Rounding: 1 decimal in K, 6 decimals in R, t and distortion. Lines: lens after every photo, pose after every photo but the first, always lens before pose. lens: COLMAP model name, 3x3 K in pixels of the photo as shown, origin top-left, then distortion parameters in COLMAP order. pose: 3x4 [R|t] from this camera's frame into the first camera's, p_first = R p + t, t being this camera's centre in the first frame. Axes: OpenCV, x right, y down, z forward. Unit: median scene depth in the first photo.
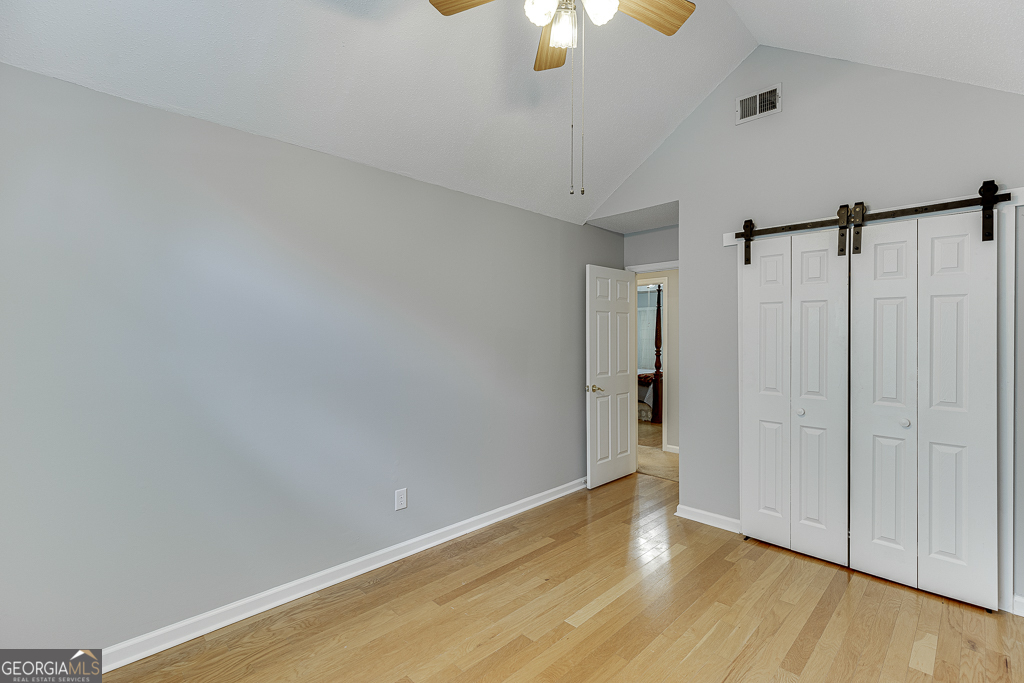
lens RADIAL K [[456.7, 0, 516.6], [0, 456.7, 334.6], [0, 0, 1]] dist [0.002930, -0.000313]
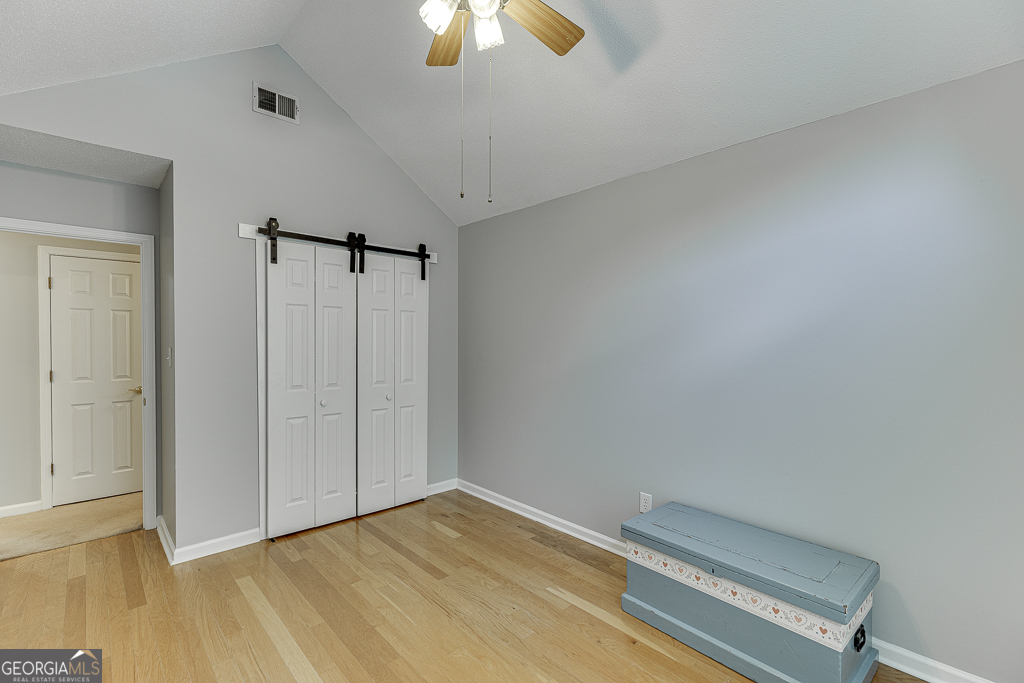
lens RADIAL K [[456.7, 0, 515.8], [0, 456.7, 347.8], [0, 0, 1]] dist [0.002930, -0.000313]
pose [[0.036310, -0.021826, 0.999102, -0.519528], [-0.008389, 0.999720, 0.022144, 0.002003], [-0.999305, -0.009185, 0.036117, 0.496656]]
